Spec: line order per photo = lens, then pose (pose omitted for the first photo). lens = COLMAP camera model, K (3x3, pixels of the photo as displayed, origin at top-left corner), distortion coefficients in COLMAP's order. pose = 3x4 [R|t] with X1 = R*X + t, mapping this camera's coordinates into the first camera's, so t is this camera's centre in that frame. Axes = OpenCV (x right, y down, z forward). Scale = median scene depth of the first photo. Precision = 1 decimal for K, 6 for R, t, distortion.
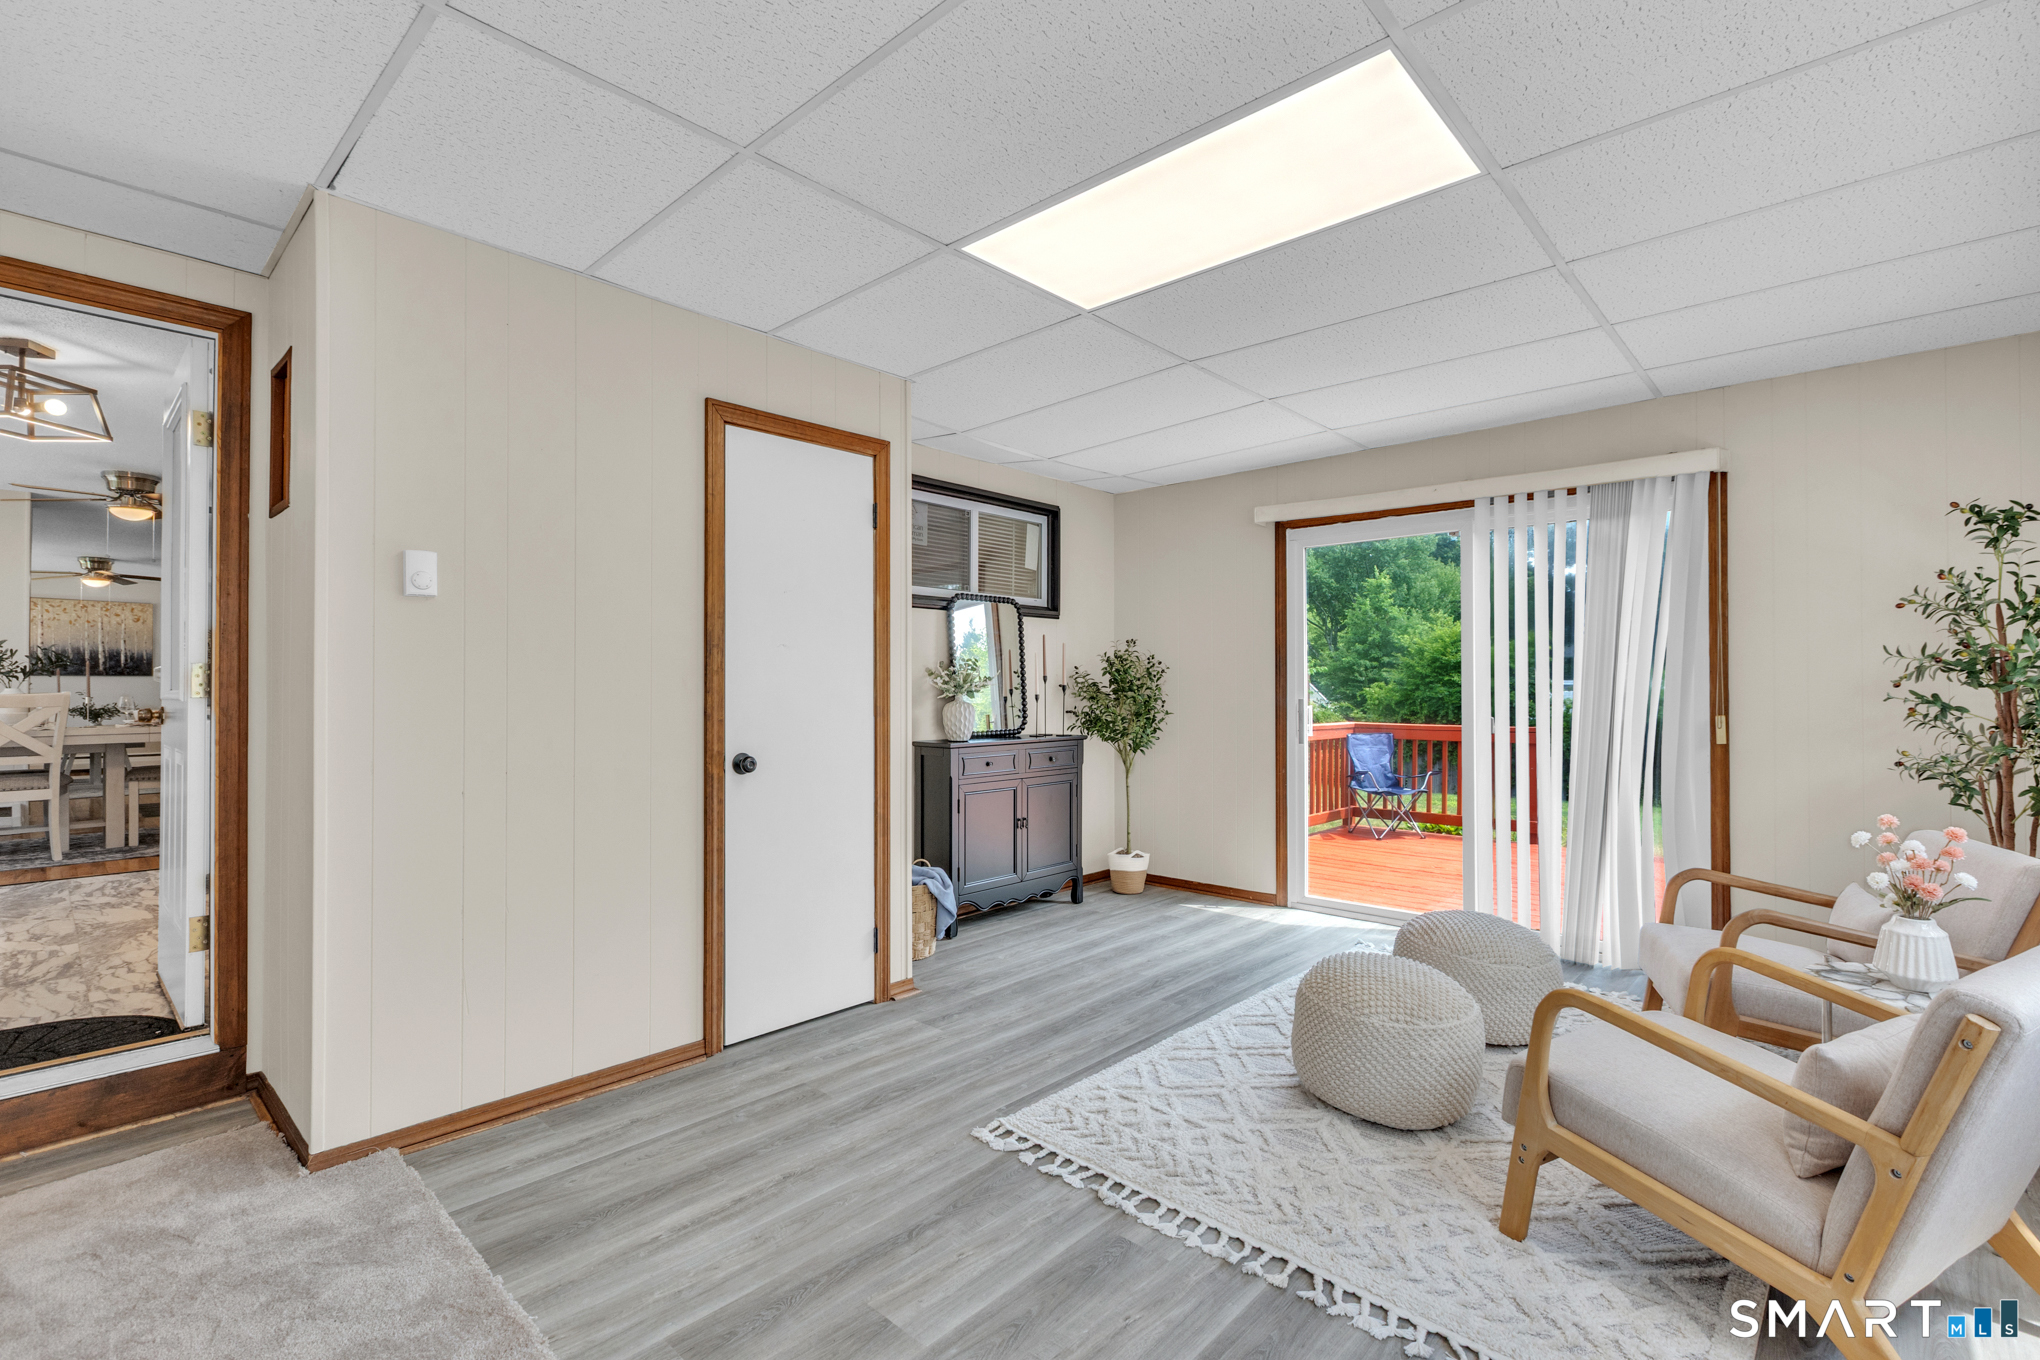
lens RADIAL K [[917.9, 0, 1022.0], [0, 917.9, 676.5], [0, 0, 1]] dist [0.001147, 0.000500]
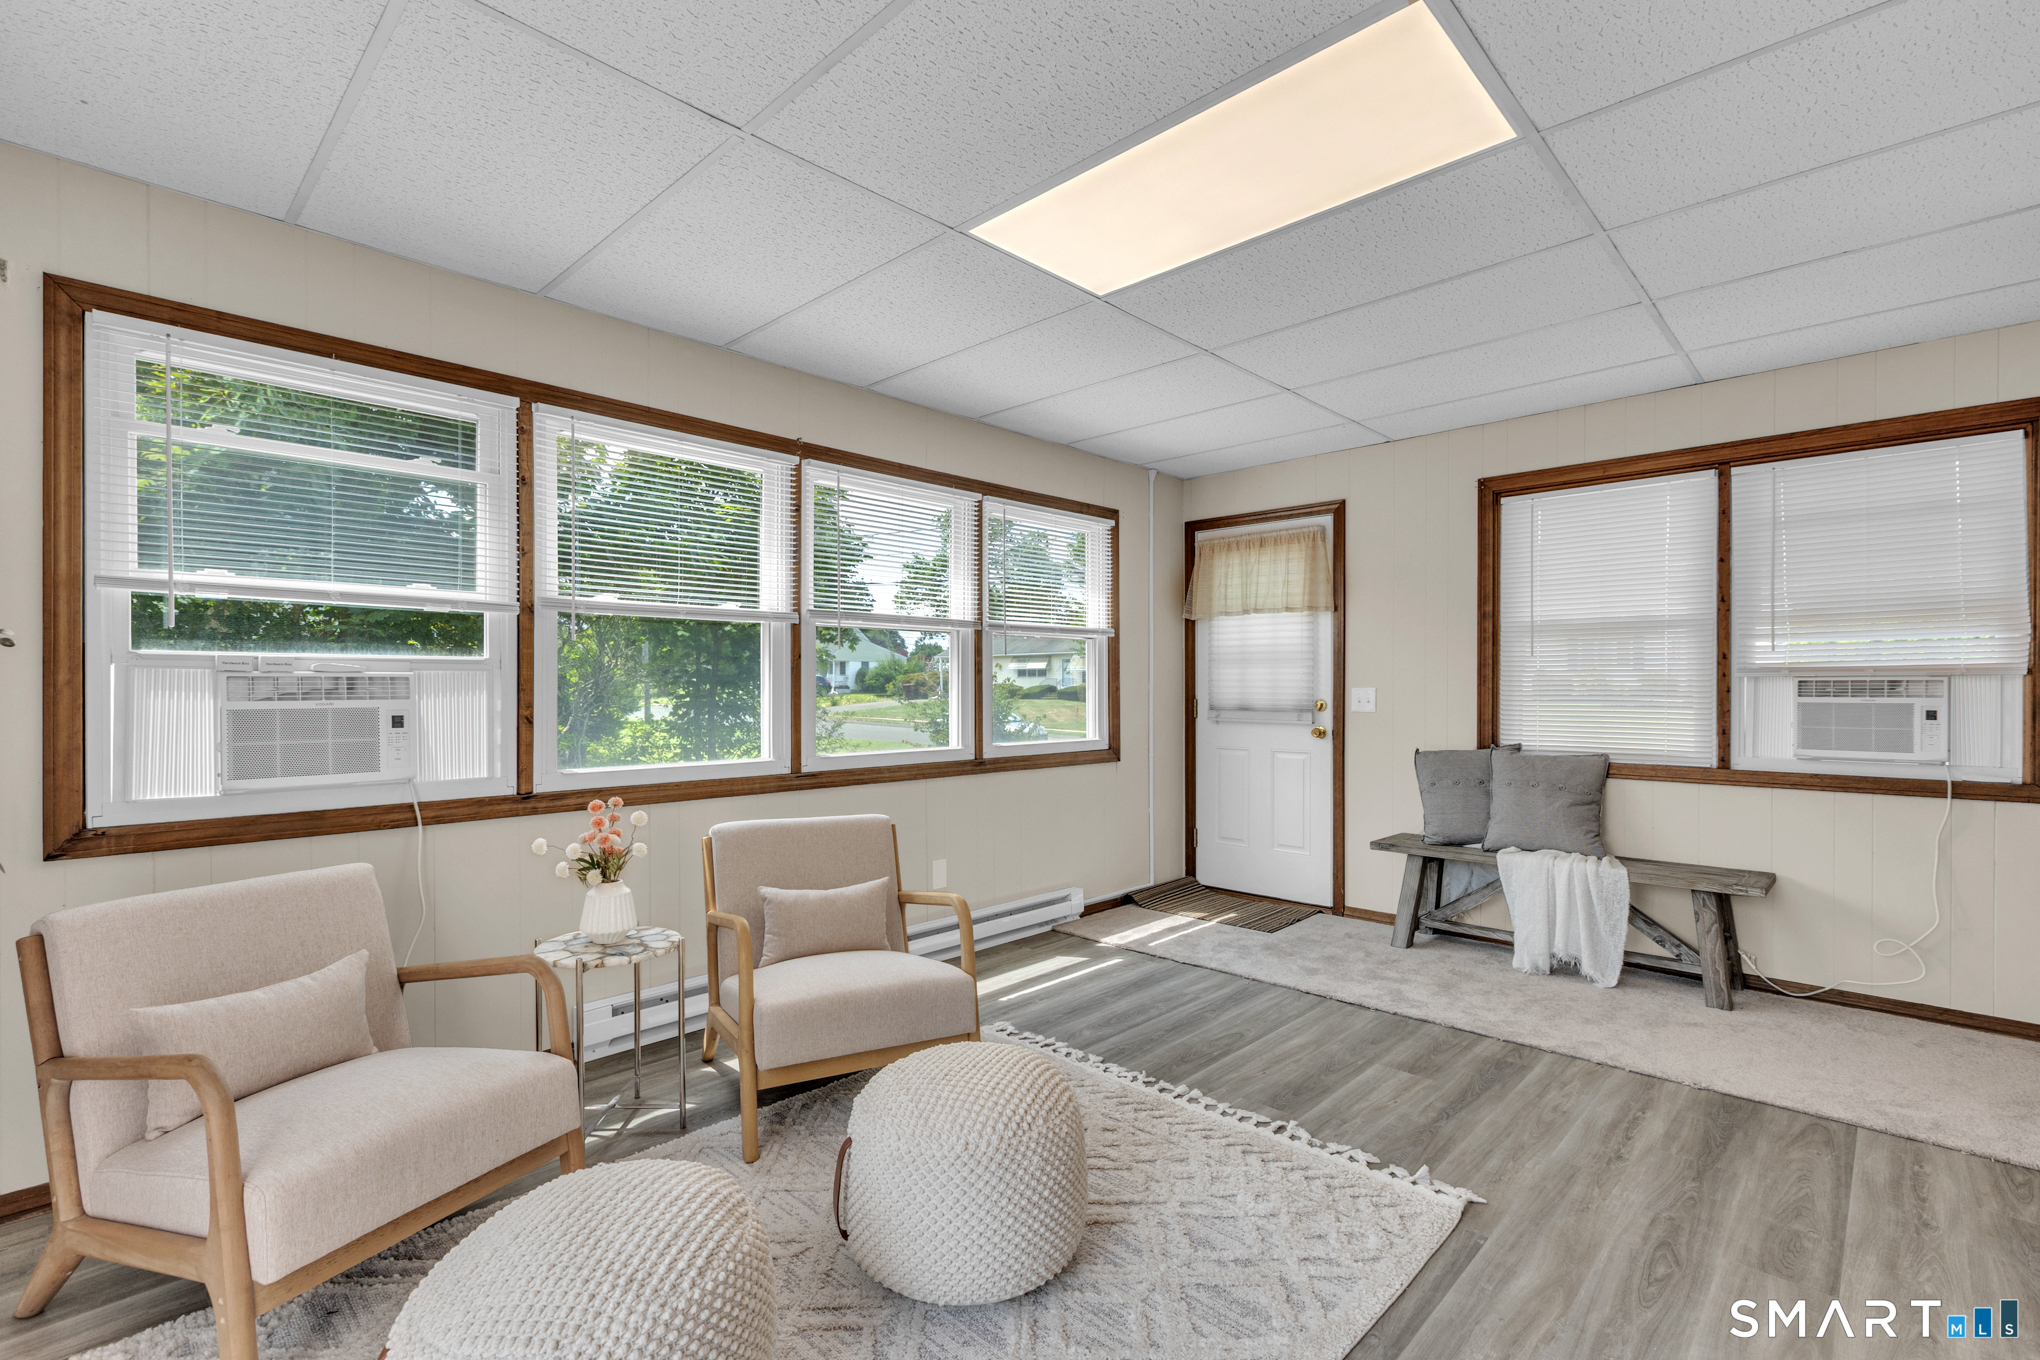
lens RADIAL K [[922.6, 0, 1021.6], [0, 922.6, 687.0], [0, 0, 1]] dist [0.001635, -0.000001]
pose [[-0.999867, -0.000311, 0.016302, 0.308919], [-0.000468, 0.999953, -0.009638, 0.019474], [-0.016298, -0.009644, -0.999821, 1.583170]]
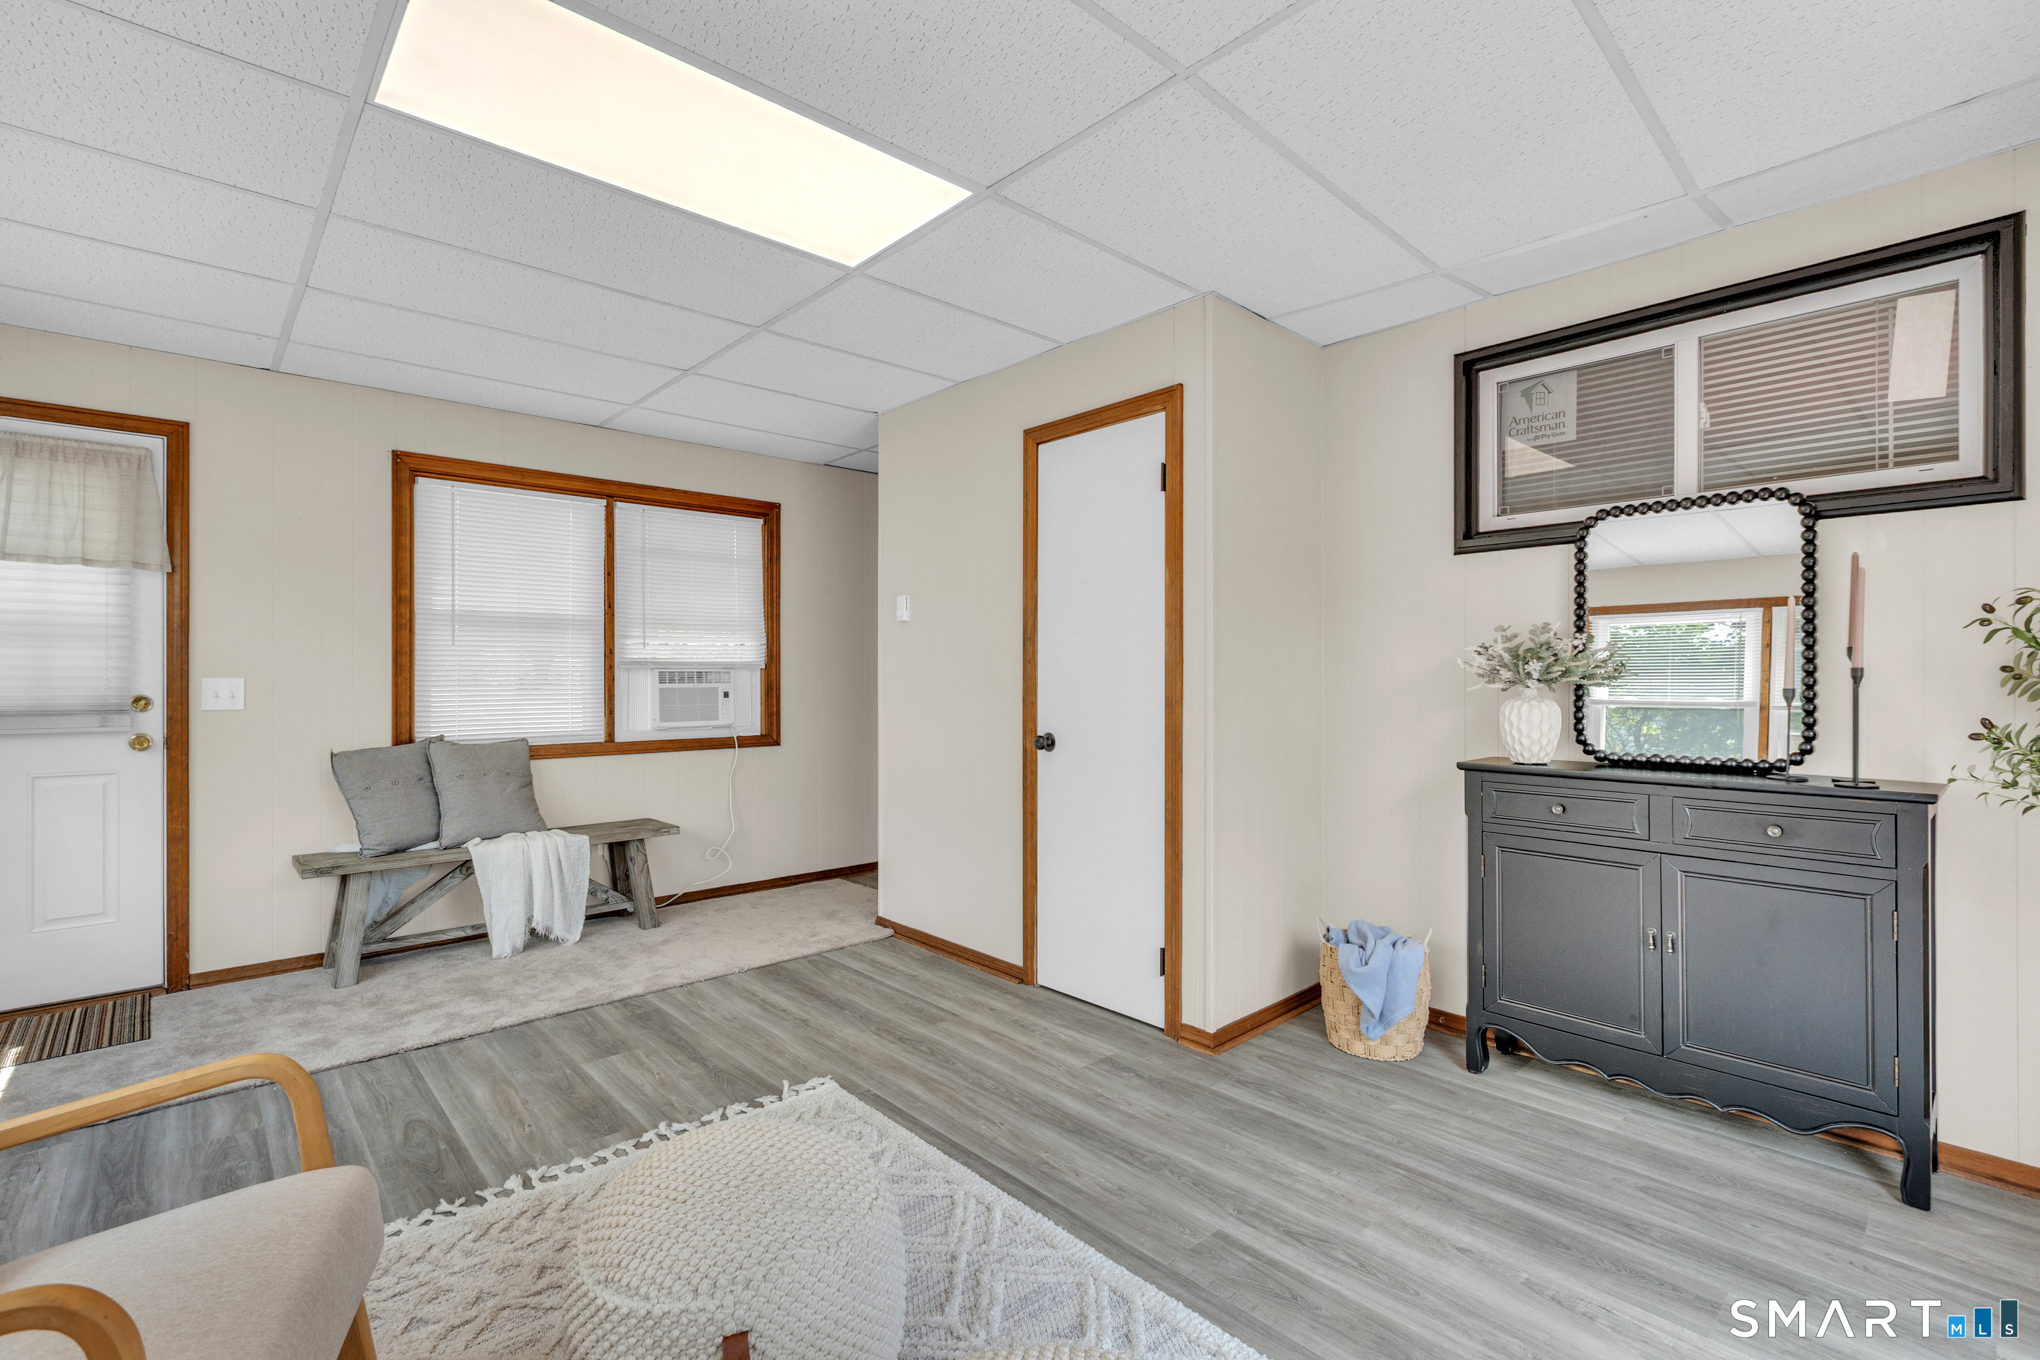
lens RADIAL K [[913.7, 0, 1016.9], [0, 913.7, 677.6], [0, 0, 1]] dist [-0.000758, -0.000090]
pose [[-0.081677, 0.002356, -0.996656, 0.860161], [0.011729, 0.999930, 0.001402, 0.014761], [0.996590, -0.011576, -0.081699, 1.113970]]
